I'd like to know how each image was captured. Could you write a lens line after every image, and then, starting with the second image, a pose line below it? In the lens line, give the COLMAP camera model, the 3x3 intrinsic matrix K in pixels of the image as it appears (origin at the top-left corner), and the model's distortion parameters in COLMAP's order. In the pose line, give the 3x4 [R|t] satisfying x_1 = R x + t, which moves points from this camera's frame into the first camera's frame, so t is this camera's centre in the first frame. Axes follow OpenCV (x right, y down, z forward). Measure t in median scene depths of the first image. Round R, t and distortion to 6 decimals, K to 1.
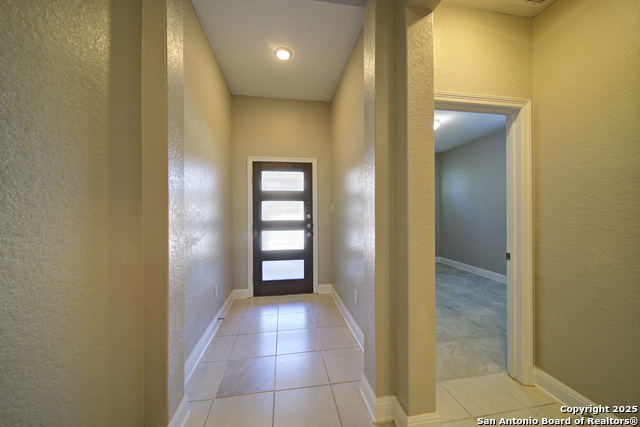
lens RADIAL K [[222.2, 0, 319.3], [0, 222.2, 213.4], [0, 0, 1]] dist [-0.001348, -0.001367]
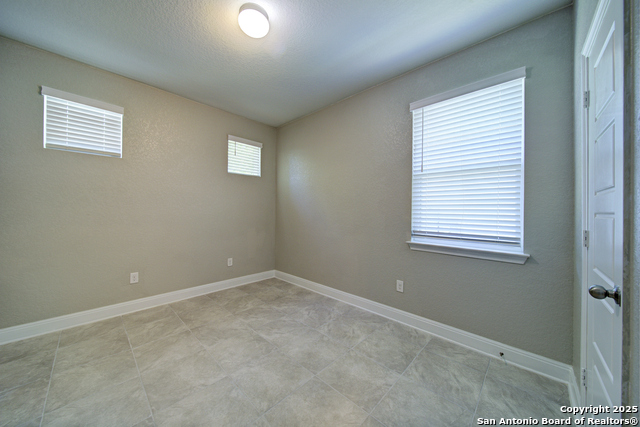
lens RADIAL K [[222.2, 0, 319.5], [0, 222.2, 212.3], [0, 0, 1]] dist [-0.001348, -0.001367]
pose [[0.788693, 0.008030, 0.614734, 0.281419], [-0.009226, 0.999957, -0.001225, 0.011271], [-0.614718, -0.004705, 0.788733, 0.451120]]
